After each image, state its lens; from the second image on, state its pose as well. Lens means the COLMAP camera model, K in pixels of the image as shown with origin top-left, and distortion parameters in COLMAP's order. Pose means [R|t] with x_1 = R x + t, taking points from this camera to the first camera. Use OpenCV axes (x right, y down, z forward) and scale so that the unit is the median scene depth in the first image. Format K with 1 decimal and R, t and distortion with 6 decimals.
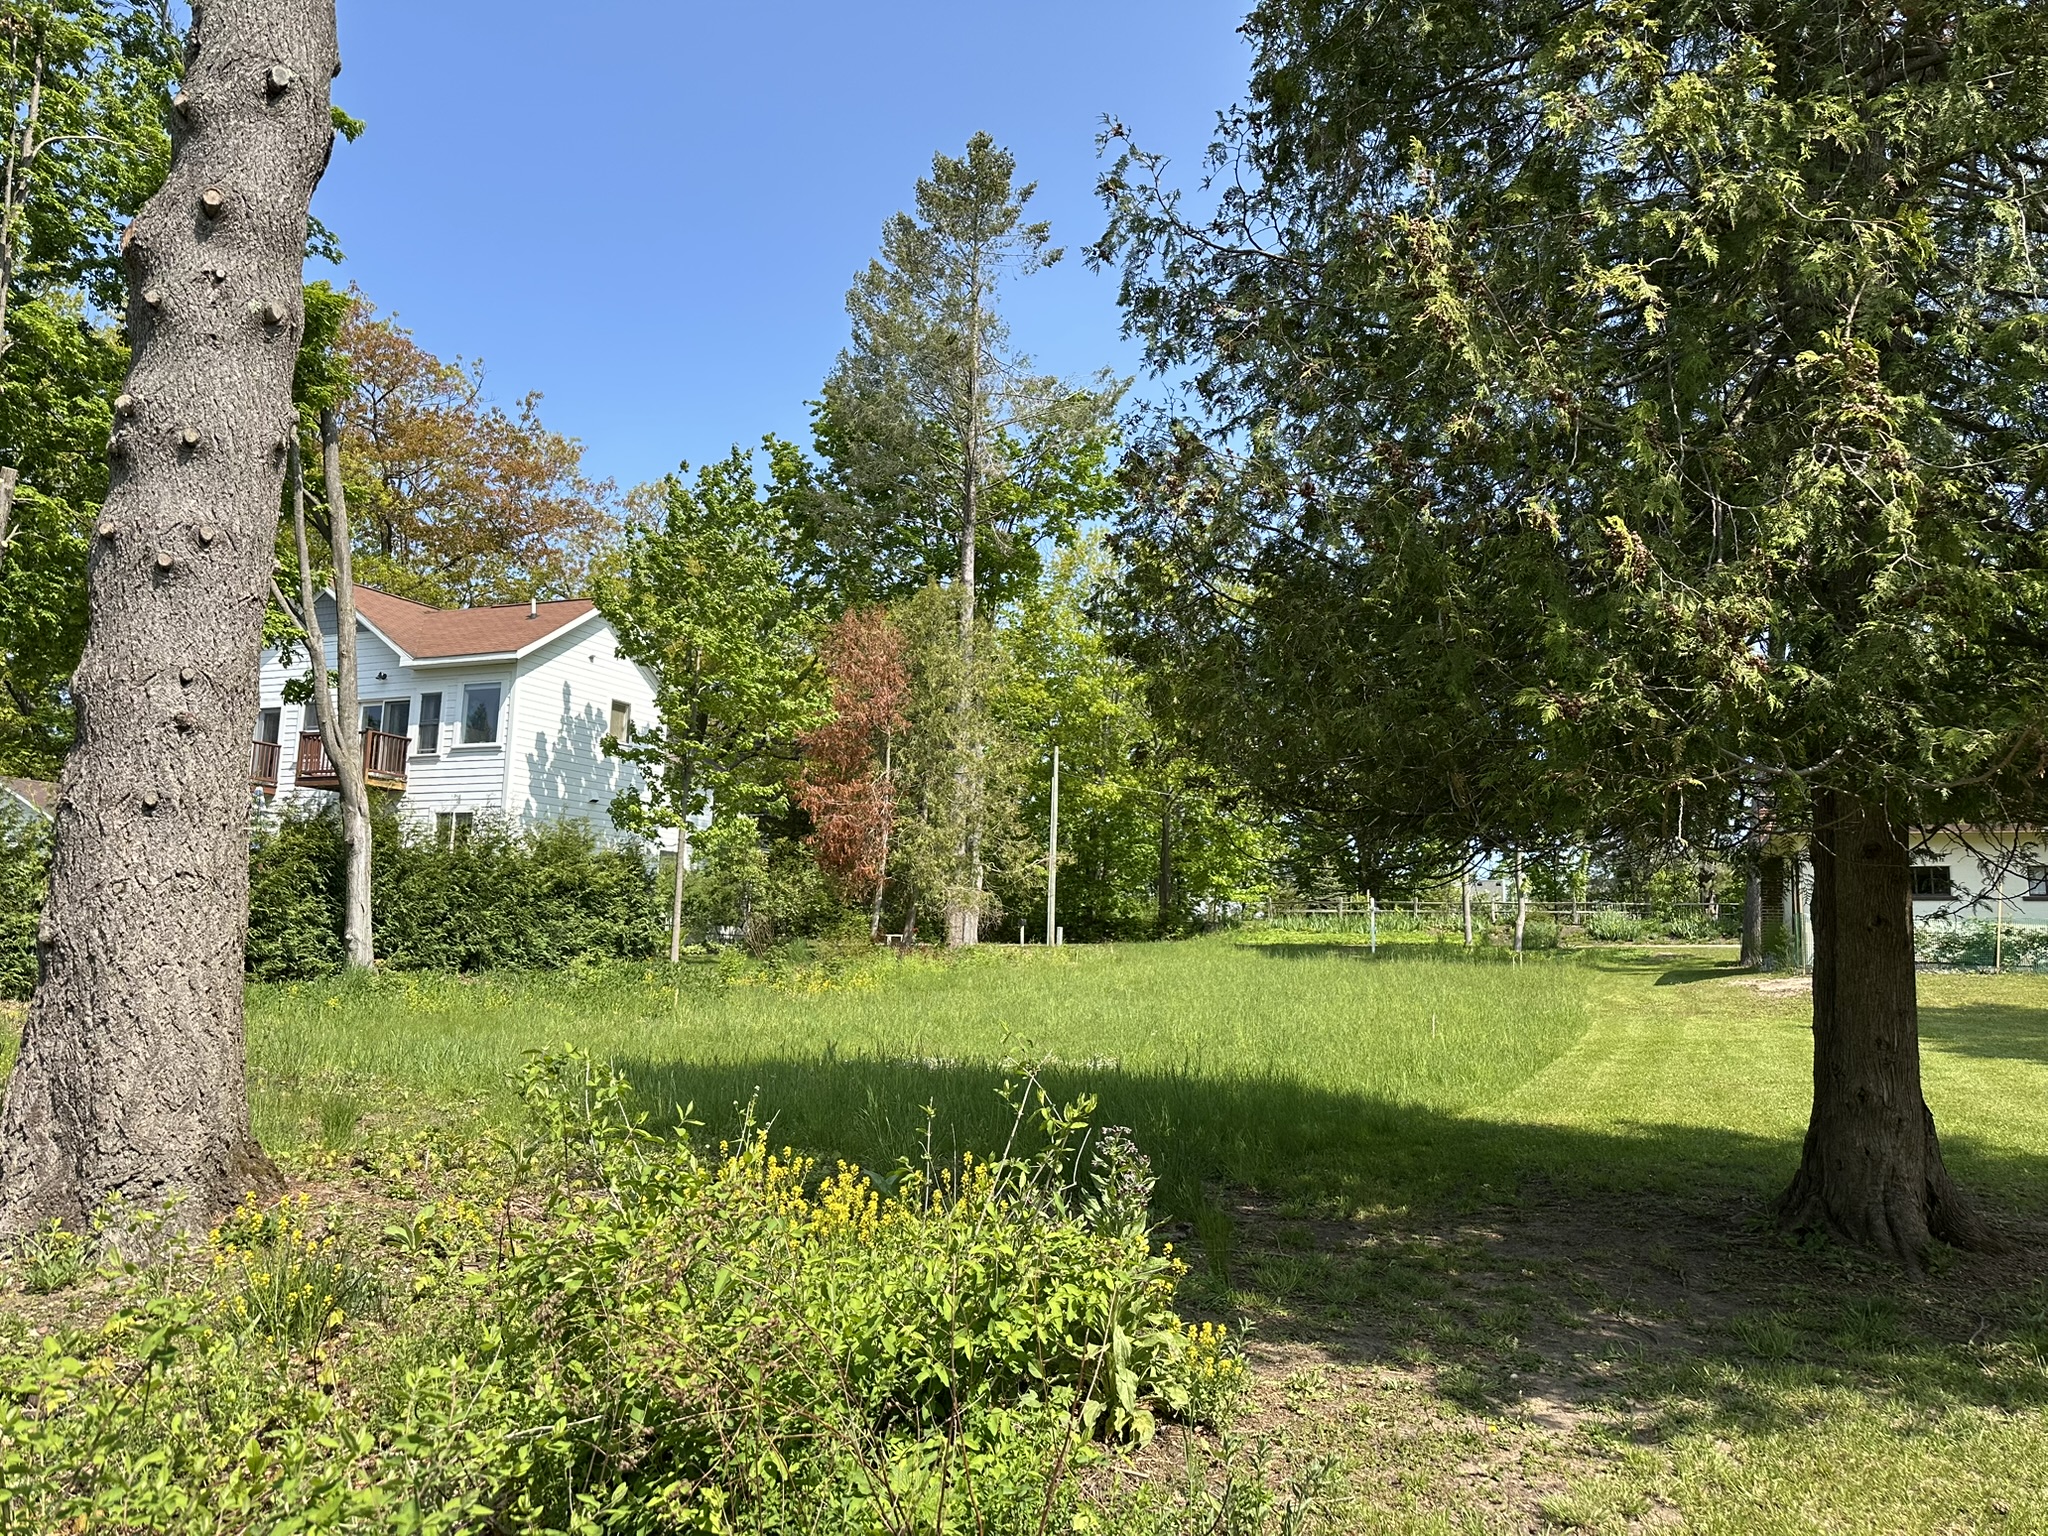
lens RADIAL K [[1433.0, 0, 1024.0], [0, 1433.0, 768.0], [0, 0, 1]] dist [0.003082, 0.002539]
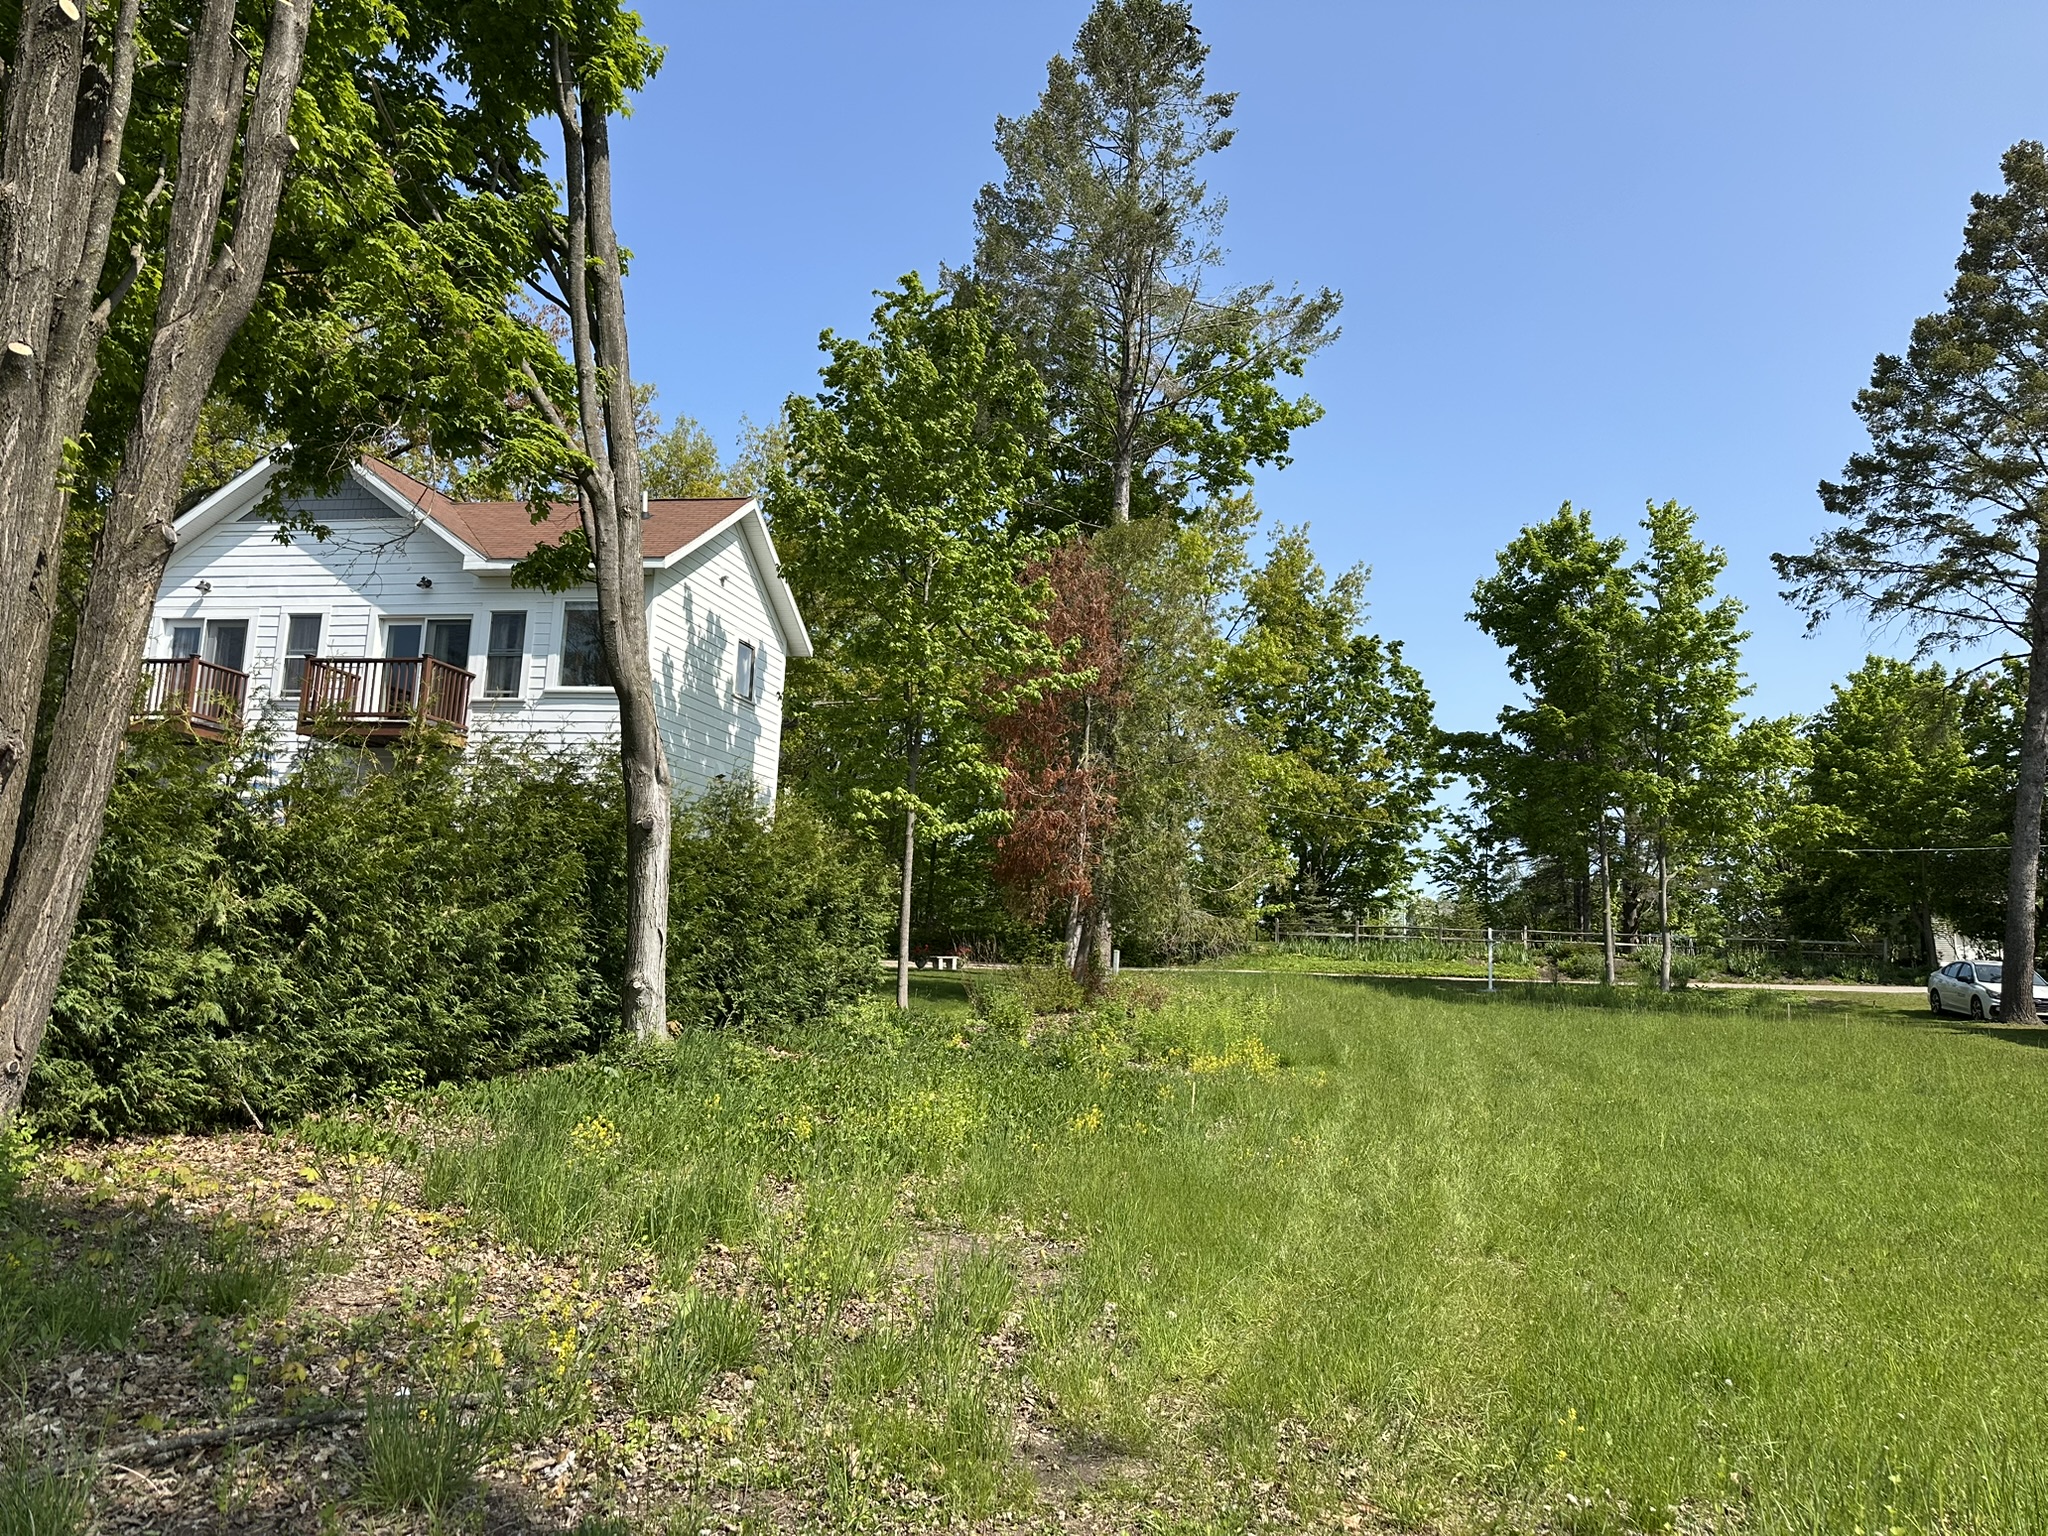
lens RADIAL K [[1430.9, 0, 1024.0], [0, 1430.9, 768.0], [0, 0, 1]] dist [0.038016, 0.000217]
pose [[0.981813, 0.044895, 0.184469, -0.294452], [-0.044290, 0.998991, -0.007399, 0.017946], [-0.184615, -0.000906, 0.982811, 0.269753]]
